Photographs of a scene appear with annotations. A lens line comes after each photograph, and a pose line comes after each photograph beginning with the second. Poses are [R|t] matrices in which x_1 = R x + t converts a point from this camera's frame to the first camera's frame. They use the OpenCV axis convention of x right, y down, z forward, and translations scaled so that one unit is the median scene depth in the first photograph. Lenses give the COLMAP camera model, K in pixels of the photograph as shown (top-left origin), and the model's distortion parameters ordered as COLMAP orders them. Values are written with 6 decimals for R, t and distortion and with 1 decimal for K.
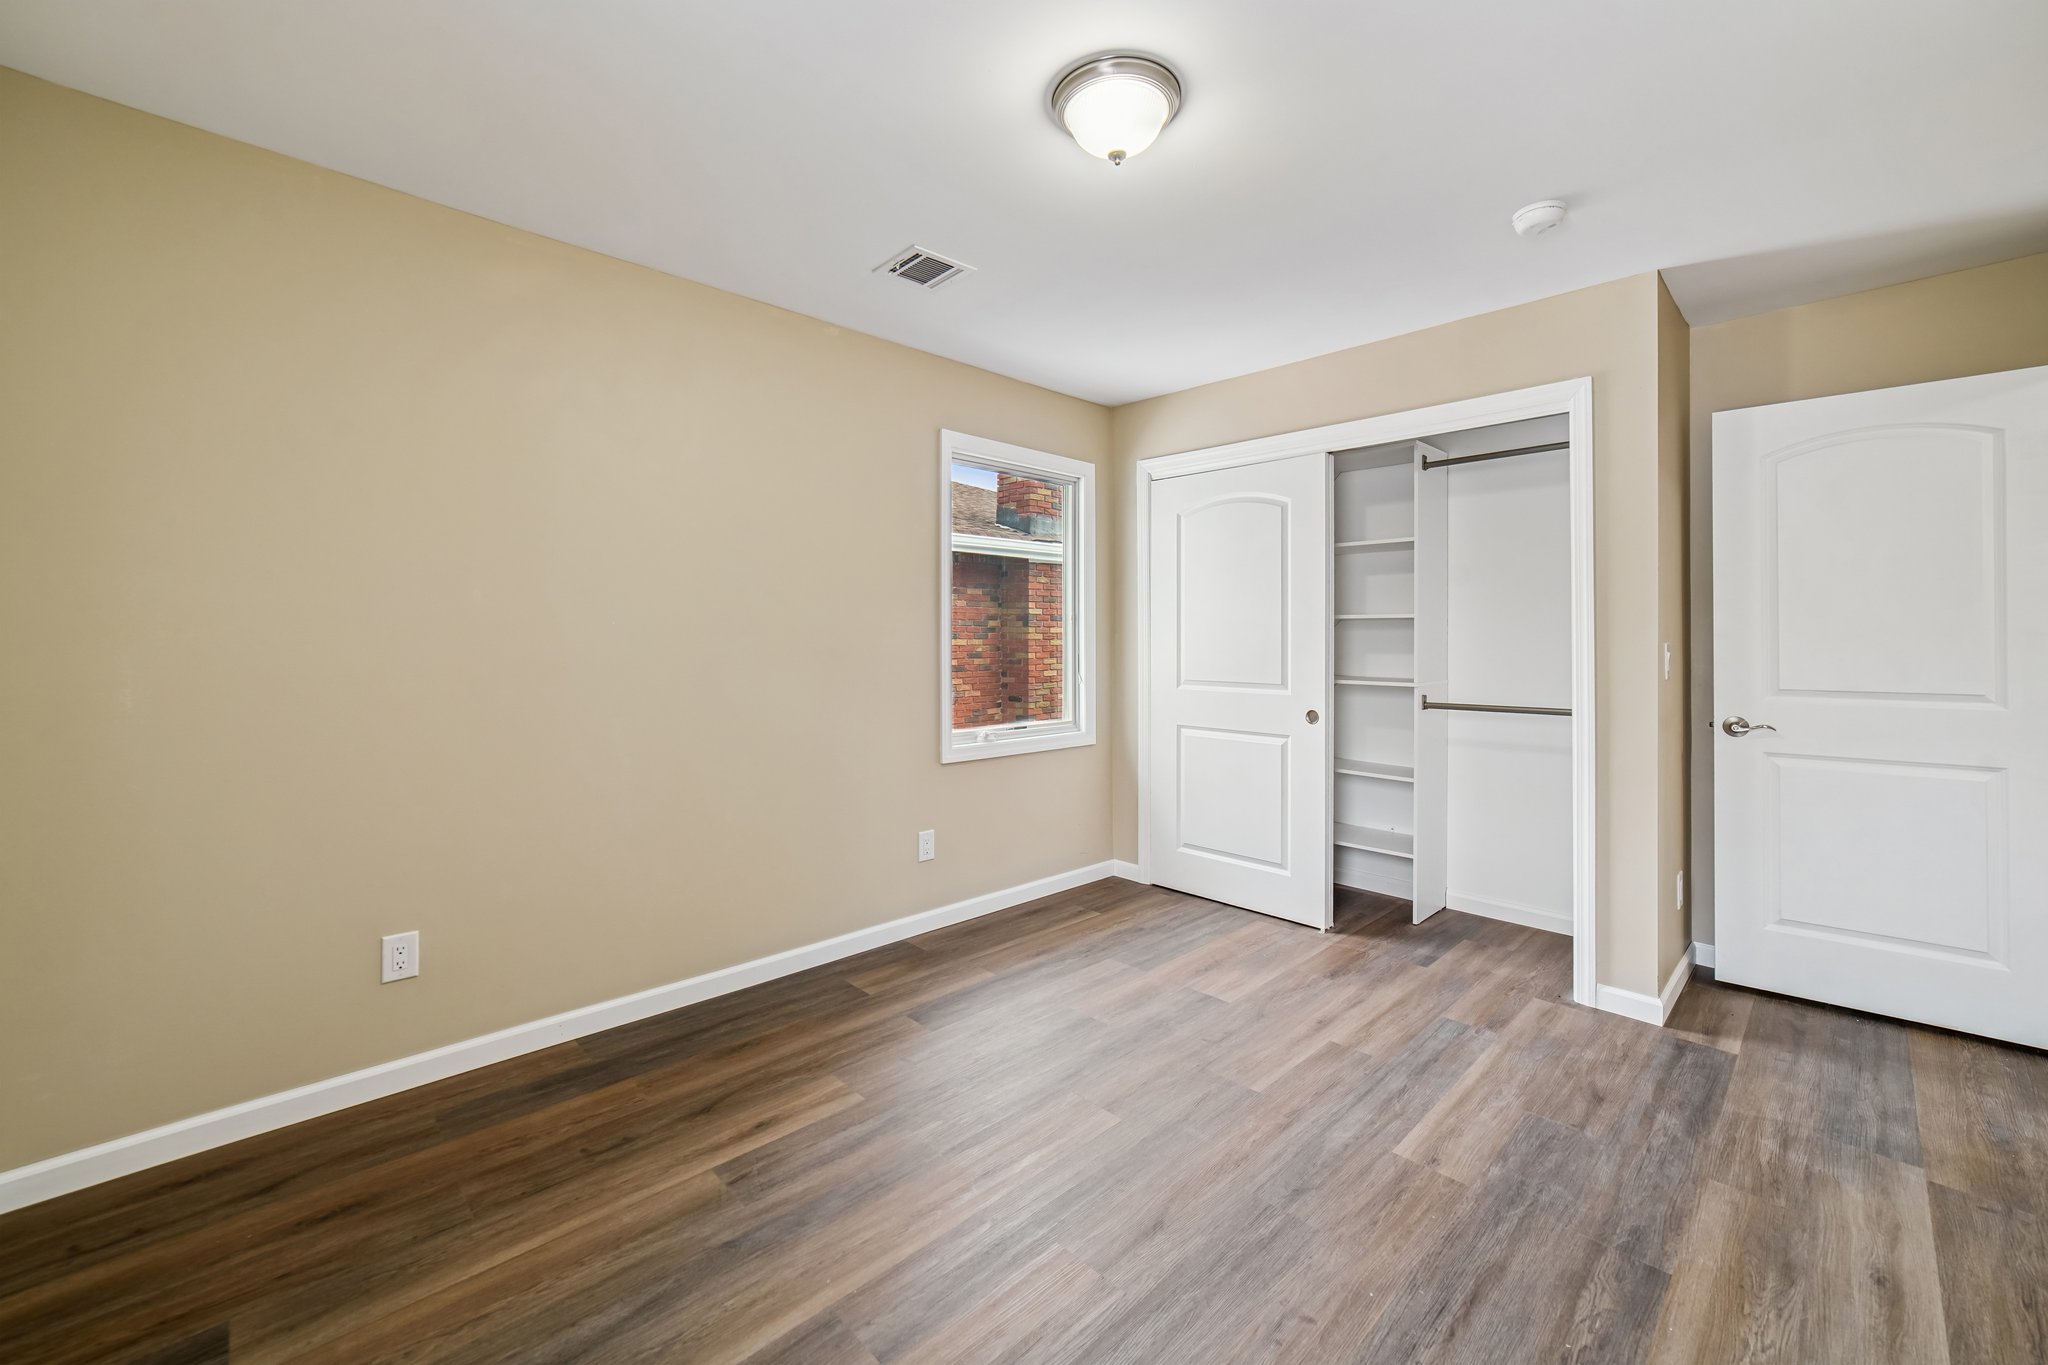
lens RADIAL K [[815.2, 0, 1023.5], [0, 815.2, 636.3], [0, 0, 1]] dist [-0.009473, 0.003122]
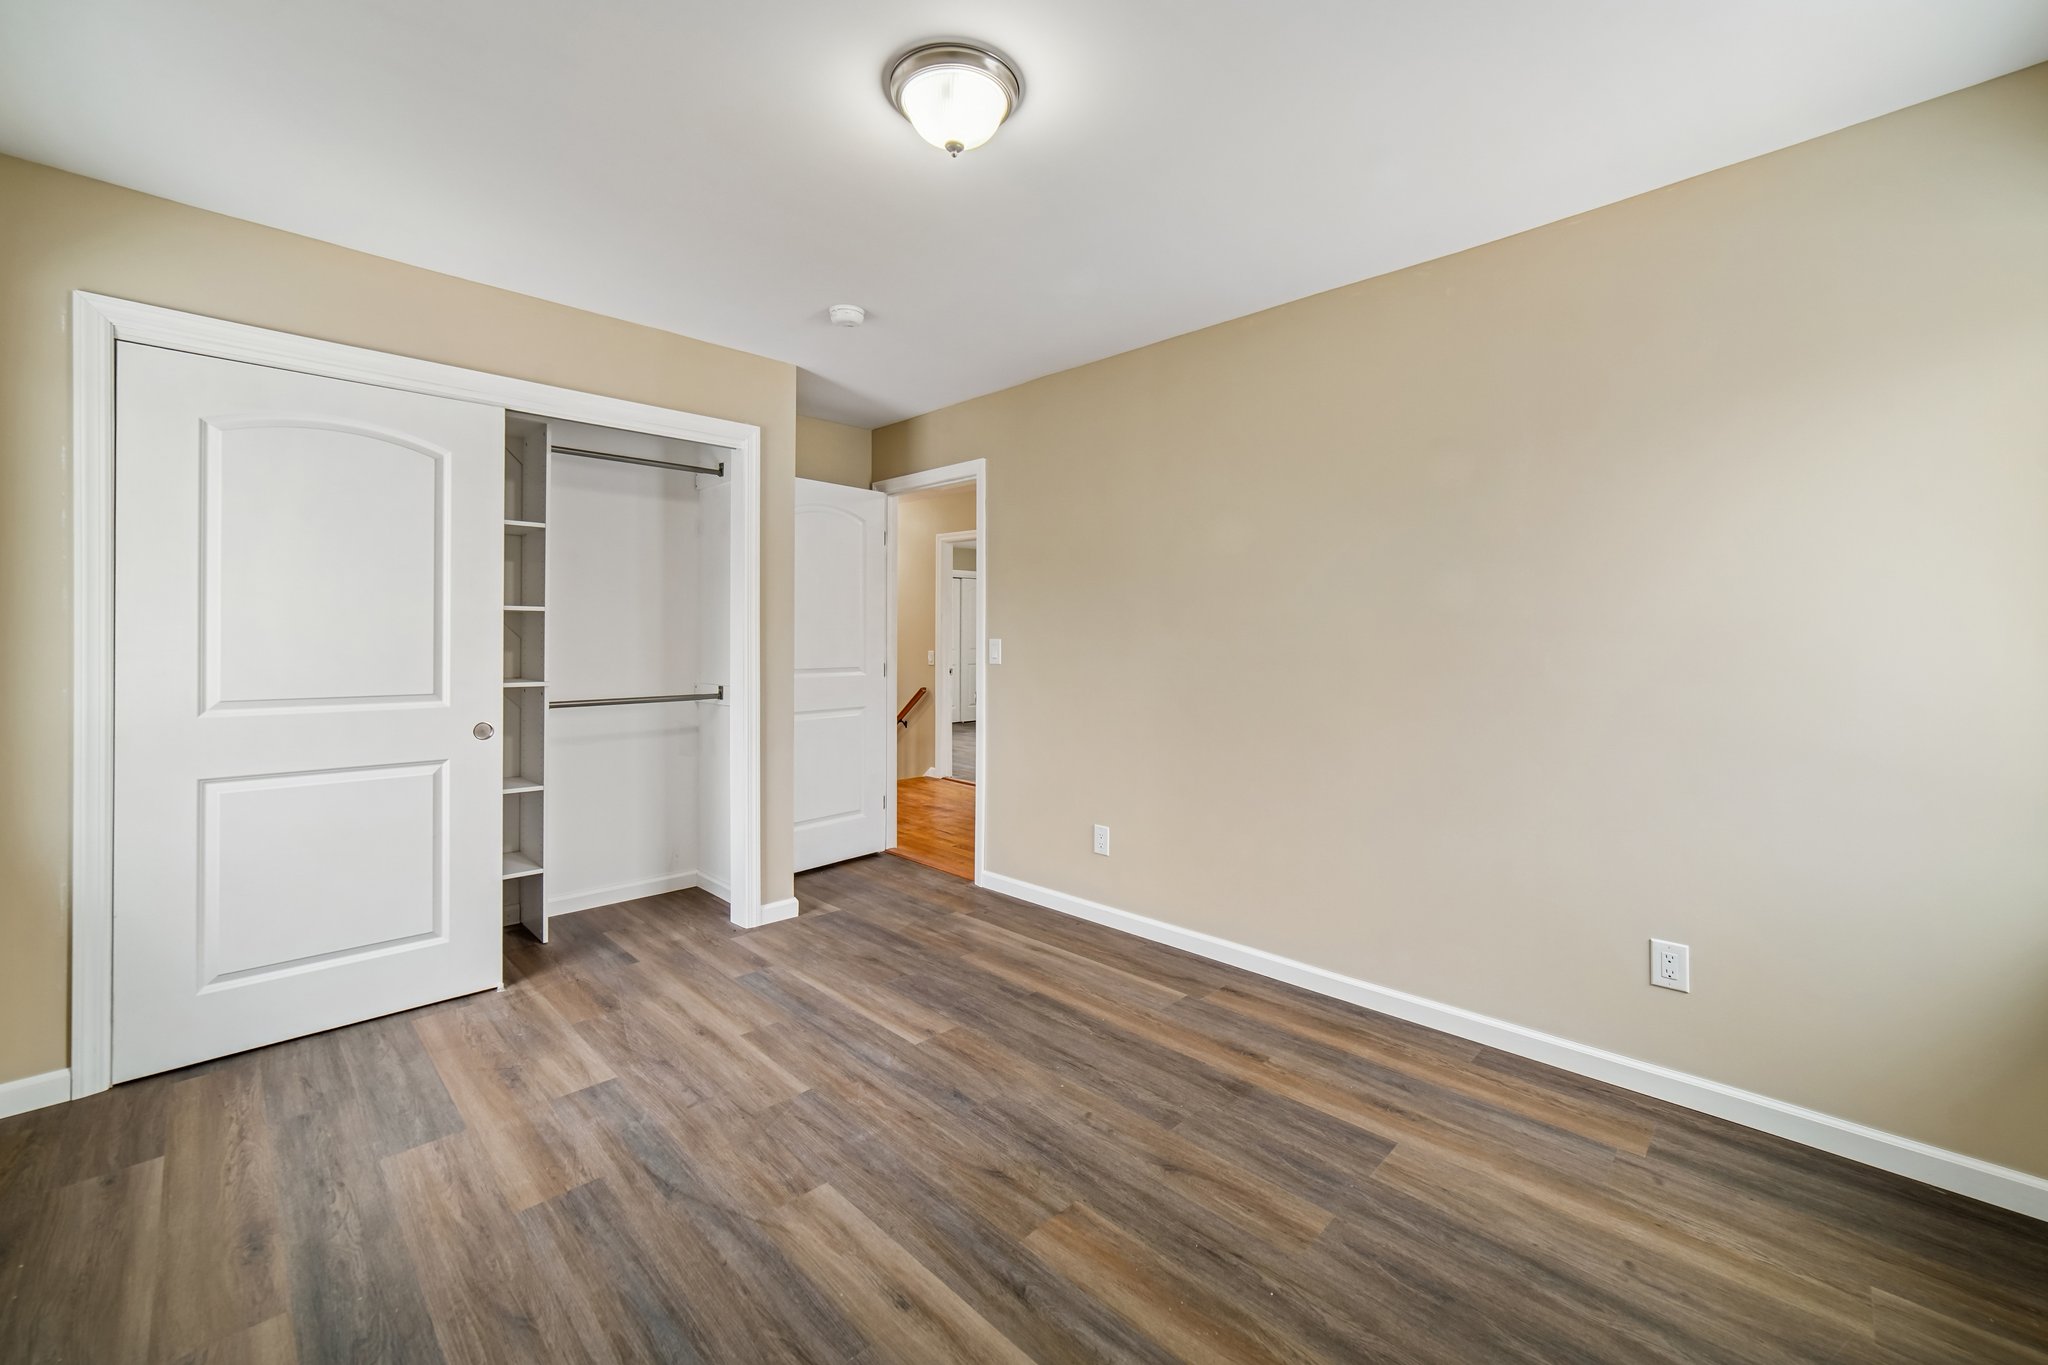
lens RADIAL K [[815.2, 0, 1024.8], [0, 815.2, 635.8], [0, 0, 1]] dist [-0.009473, 0.003122]
pose [[-0.018568, -0.001405, 0.999827, -0.666871], [-0.014639, 0.999892, 0.001133, -0.005605], [-0.999720, -0.014616, -0.018587, 0.702246]]
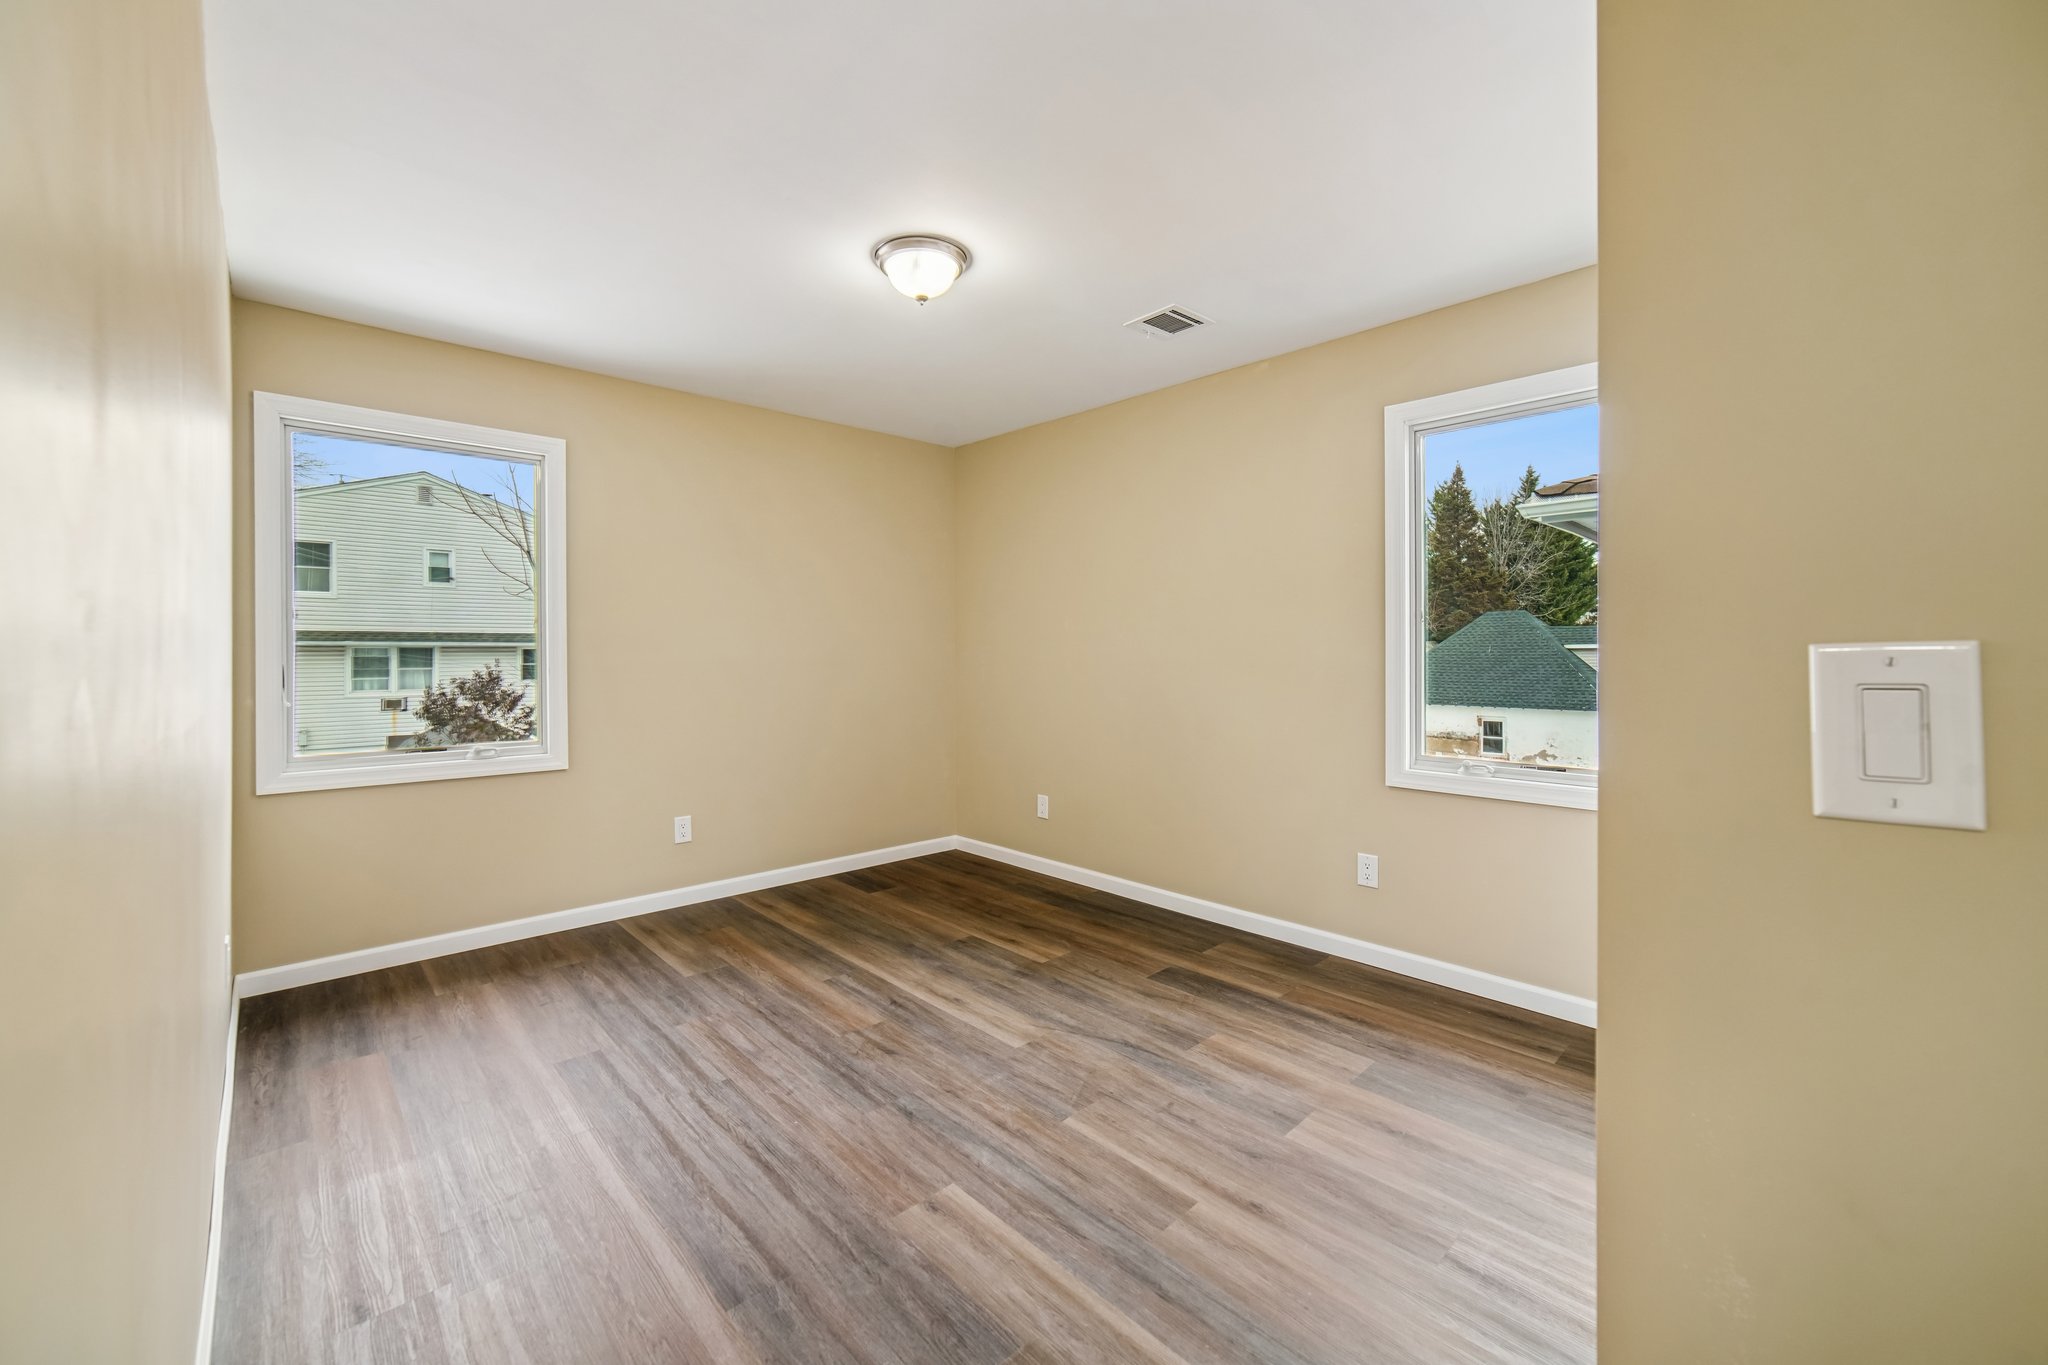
lens RADIAL K [[815.2, 0, 1029.3], [0, 815.2, 669.8], [0, 0, 1]] dist [-0.009473, 0.003122]
pose [[-0.012662, 0.020974, -0.999700, 1.140453], [0.012607, 0.999704, 0.020814, 0.008446], [0.999840, -0.012339, -0.012923, 0.904462]]
